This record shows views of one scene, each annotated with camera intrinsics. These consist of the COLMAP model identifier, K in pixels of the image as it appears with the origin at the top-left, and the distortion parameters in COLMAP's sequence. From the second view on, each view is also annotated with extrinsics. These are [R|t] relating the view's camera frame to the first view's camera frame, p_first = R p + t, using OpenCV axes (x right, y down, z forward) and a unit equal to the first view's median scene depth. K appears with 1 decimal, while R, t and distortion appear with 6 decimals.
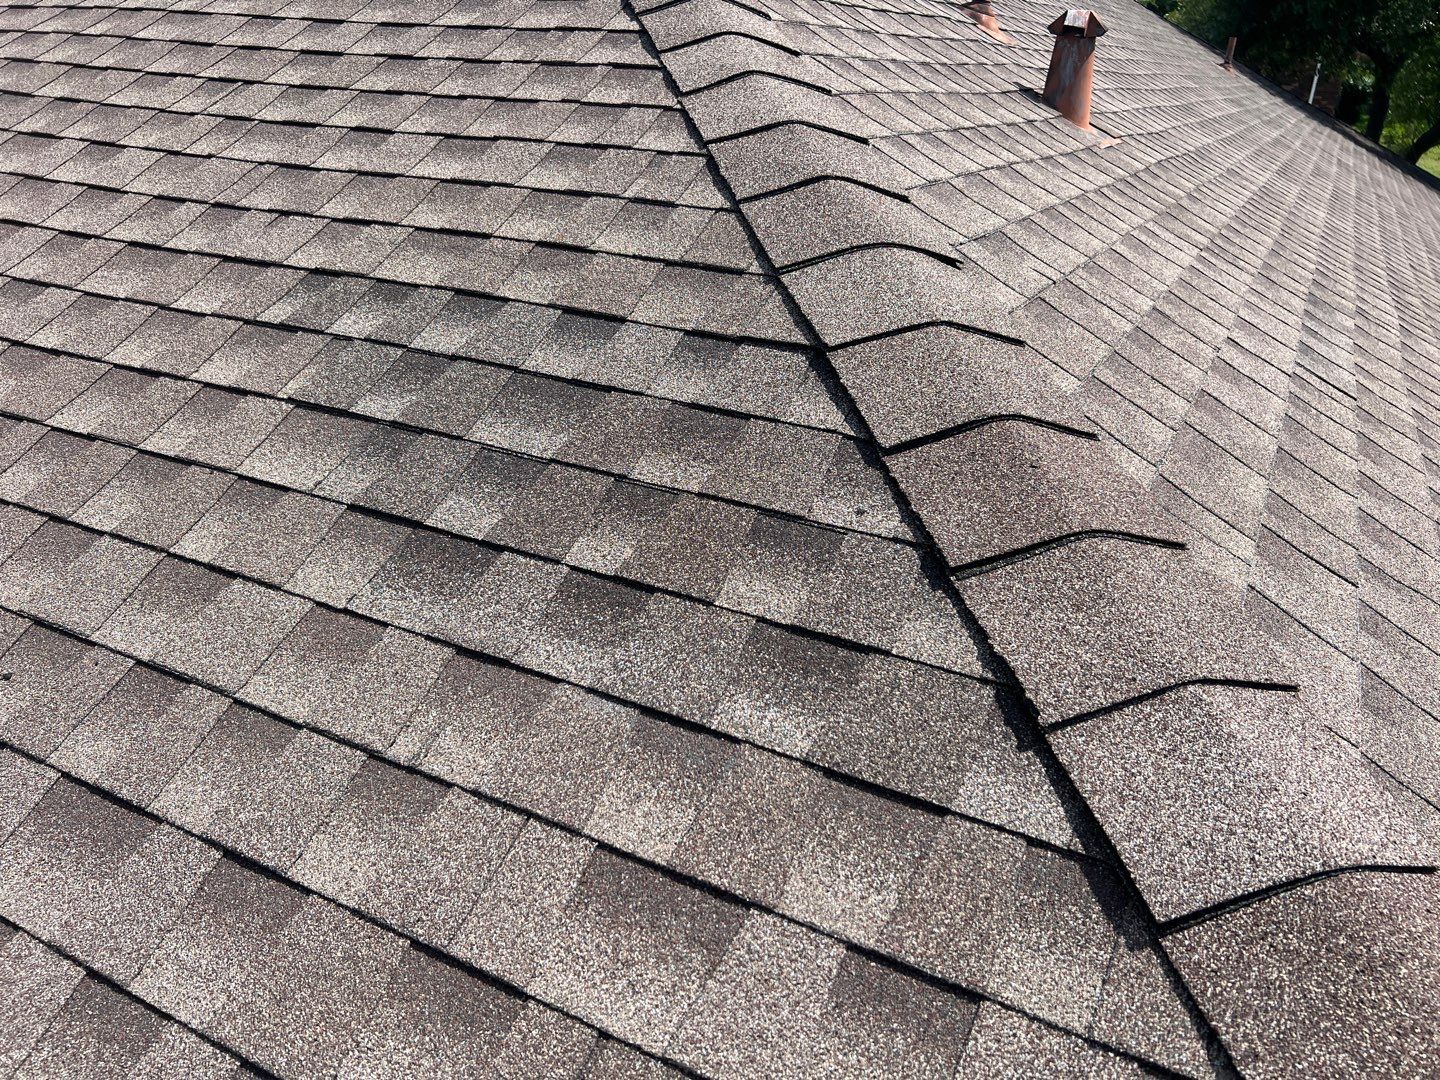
lens RADIAL K [[1062.7, 0, 720.7], [0, 1062.7, 549.3], [0, 0, 1]] dist [0.051833, -0.069382]
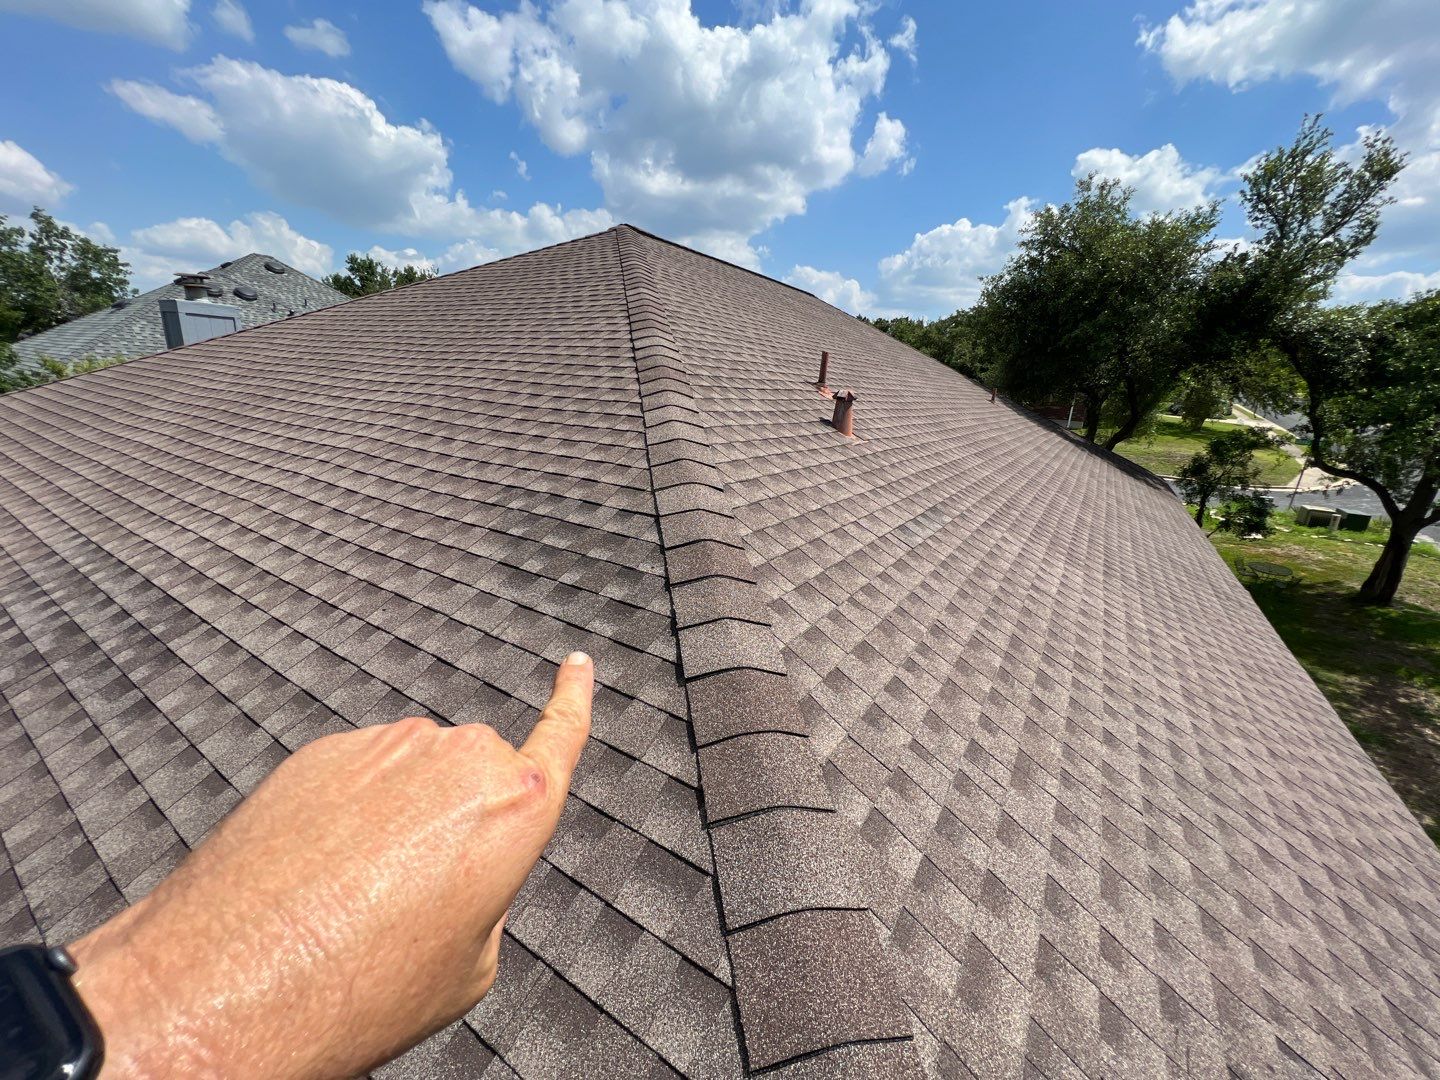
lens RADIAL K [[566.6, 0, 722.4], [0, 566.6, 541.9], [0, 0, 1]] dist [-0.008144, -0.000162]
pose [[0.995830, 0.036986, -0.083397, 0.422853], [-0.049822, 0.986259, -0.157514, 0.125421], [0.076425, 0.161012, 0.983989, -0.546381]]
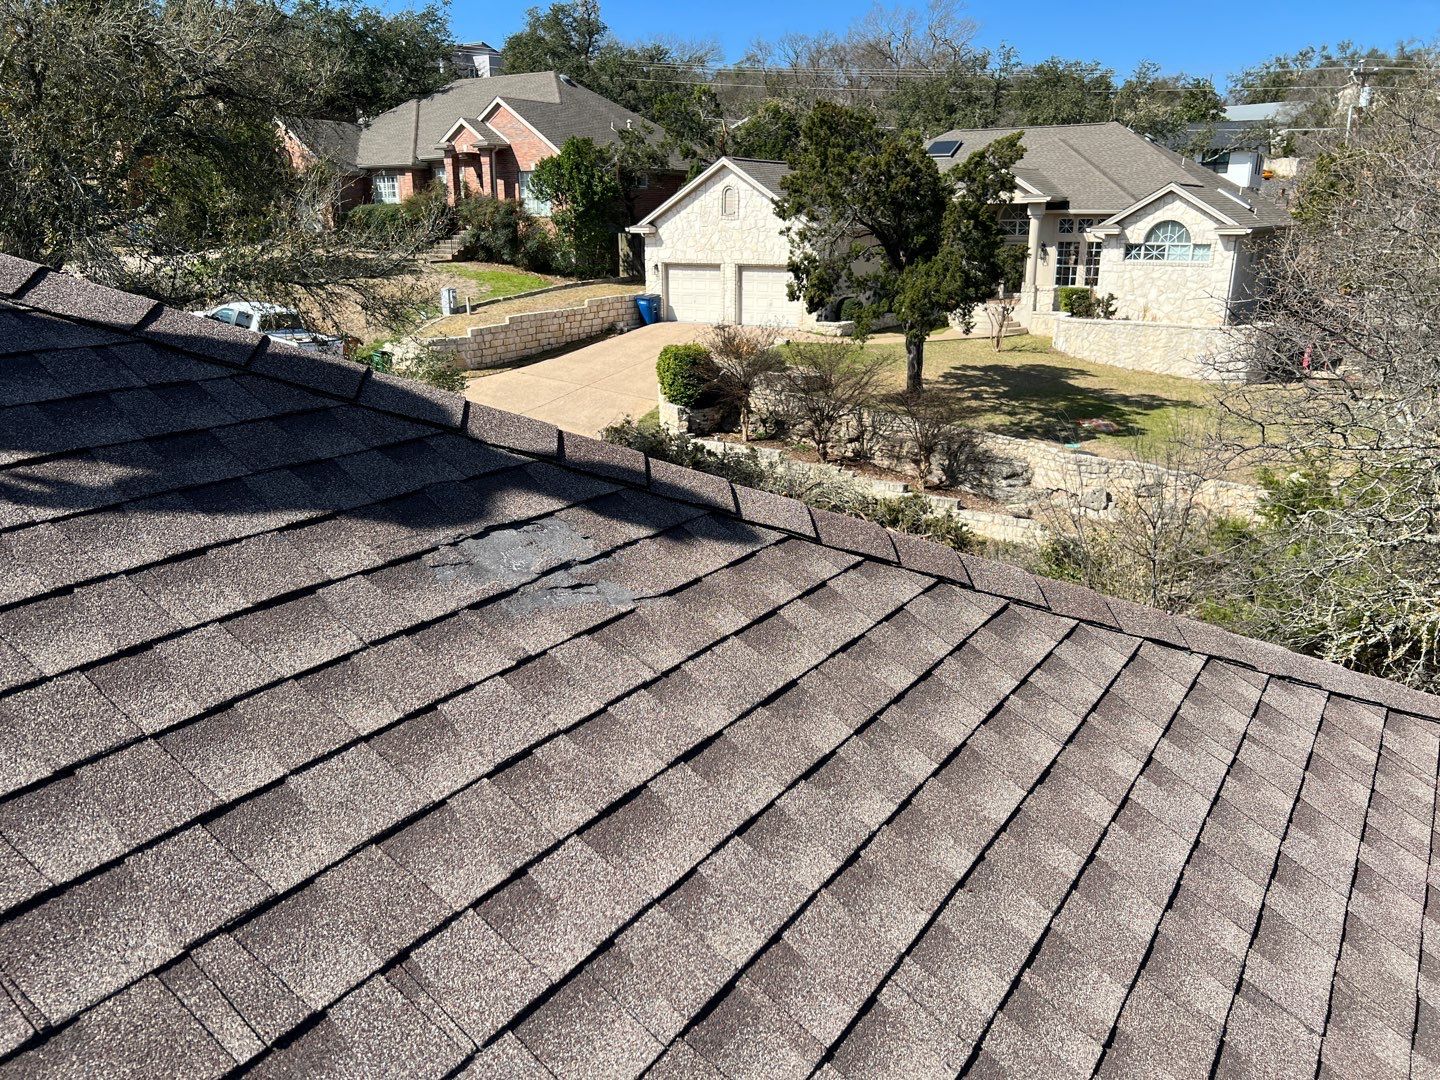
lens RADIAL K [[1062.7, 0, 720.7], [0, 1062.7, 549.3], [0, 0, 1]] dist [0.051833, -0.069382]
pose [[0.115064, -0.335569, 0.934962, -1.423886], [0.431780, 0.864544, 0.257157, -0.282571], [-0.894610, 0.374109, 0.244370, 0.357386]]
